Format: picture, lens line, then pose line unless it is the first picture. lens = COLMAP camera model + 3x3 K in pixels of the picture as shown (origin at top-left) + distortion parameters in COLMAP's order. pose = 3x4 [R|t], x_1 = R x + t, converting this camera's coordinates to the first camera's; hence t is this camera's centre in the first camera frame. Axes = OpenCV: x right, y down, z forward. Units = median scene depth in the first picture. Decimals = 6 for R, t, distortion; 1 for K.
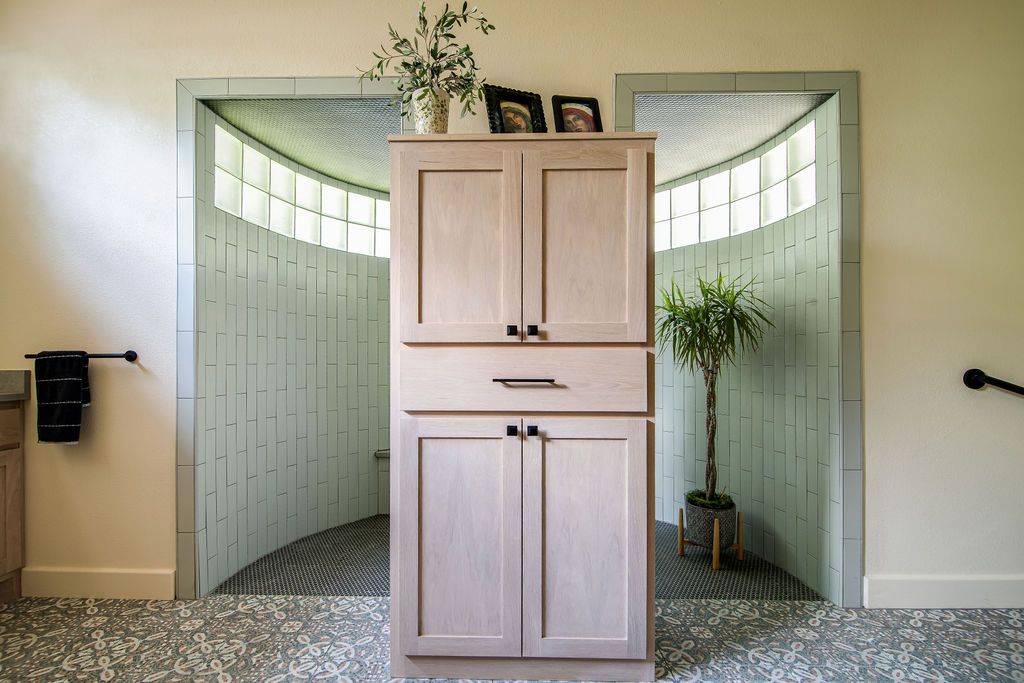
lens RADIAL K [[468.7, 0, 510.7], [0, 468.7, 361.1], [0, 0, 1]] dist [-0.005216, 0.001084]
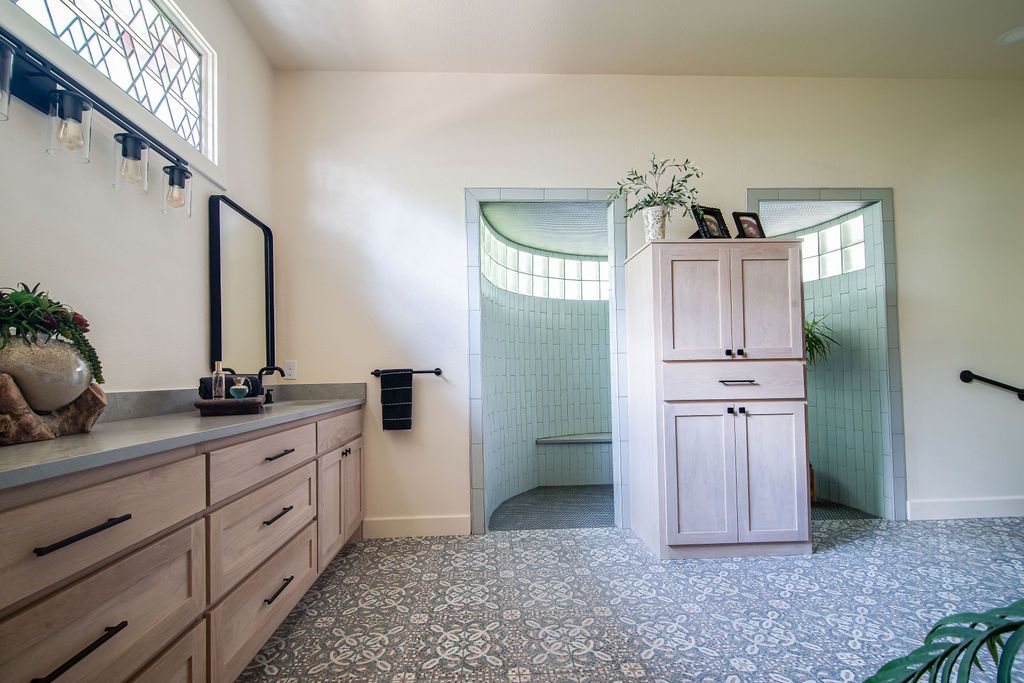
lens RADIAL K [[463.4, 0, 475.8], [0, 463.4, 366.3], [0, 0, 1]] dist [0.001619, -0.001113]
pose [[0.997841, -0.017653, 0.063262, -0.994977], [0.018794, 0.999670, -0.017488, -0.001991], [-0.062932, 0.018639, 0.997844, -0.620890]]
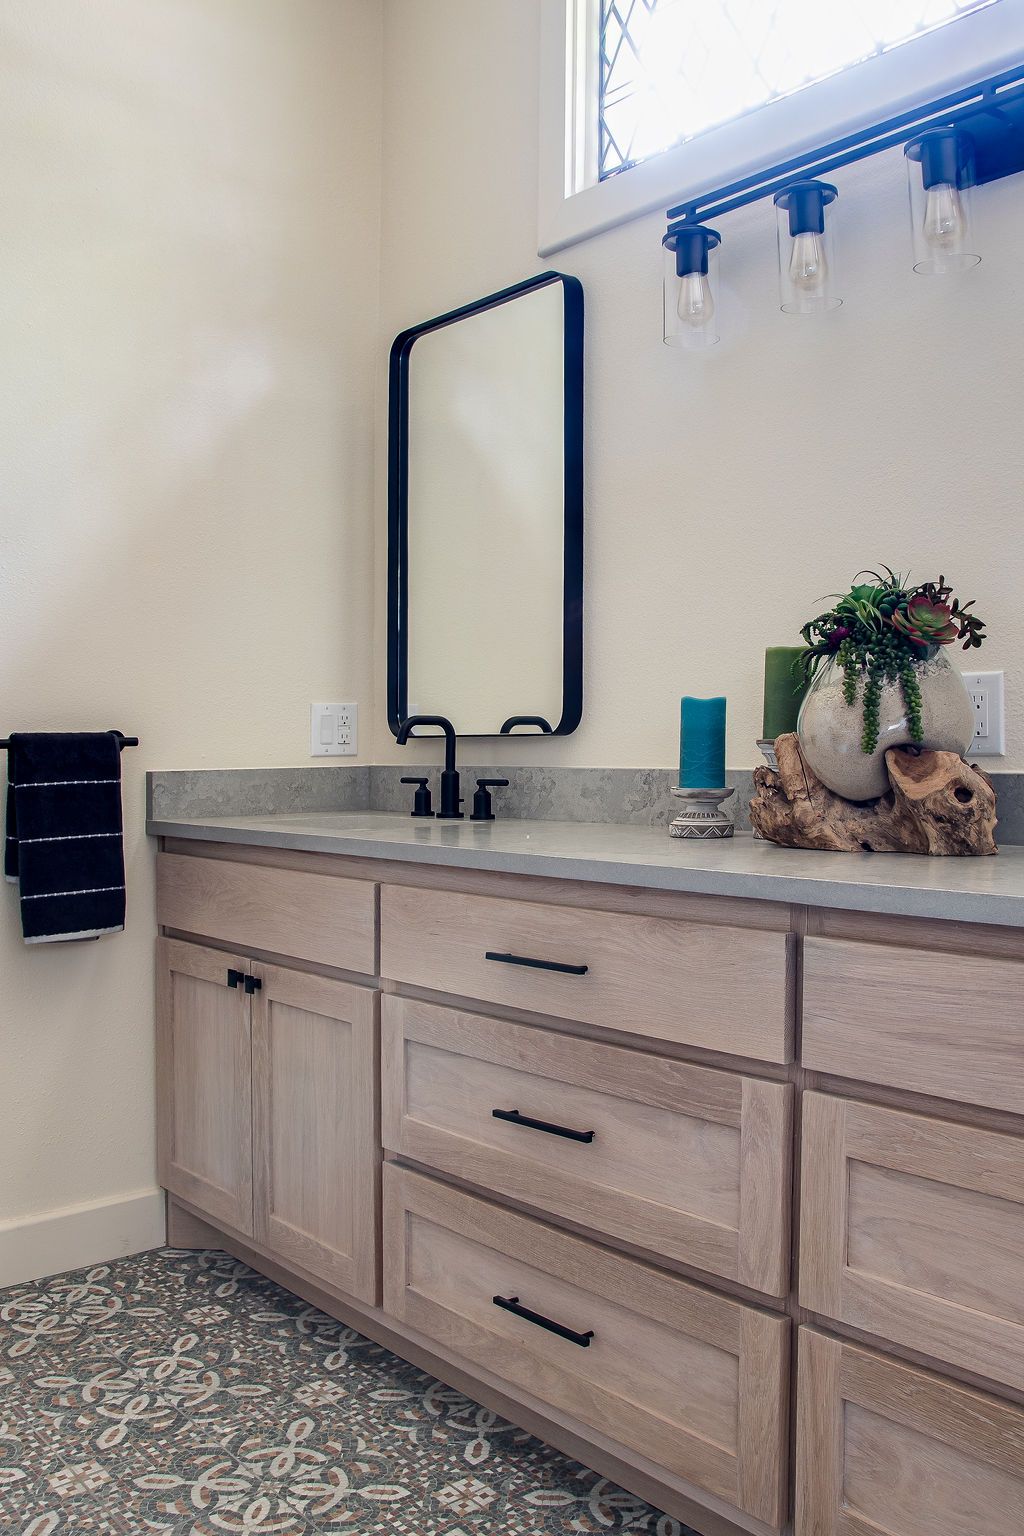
lens RADIAL K [[1373.2, 0, 496.2], [0, 1373.2, 780.4], [0, 0, 1]] dist [-0.110803, 0.064315]
pose [[-0.767586, 0.019806, -0.640640, -0.643459], [0.005706, 0.999694, 0.024070, -0.004169], [0.640920, 0.014821, -0.767464, 0.835485]]
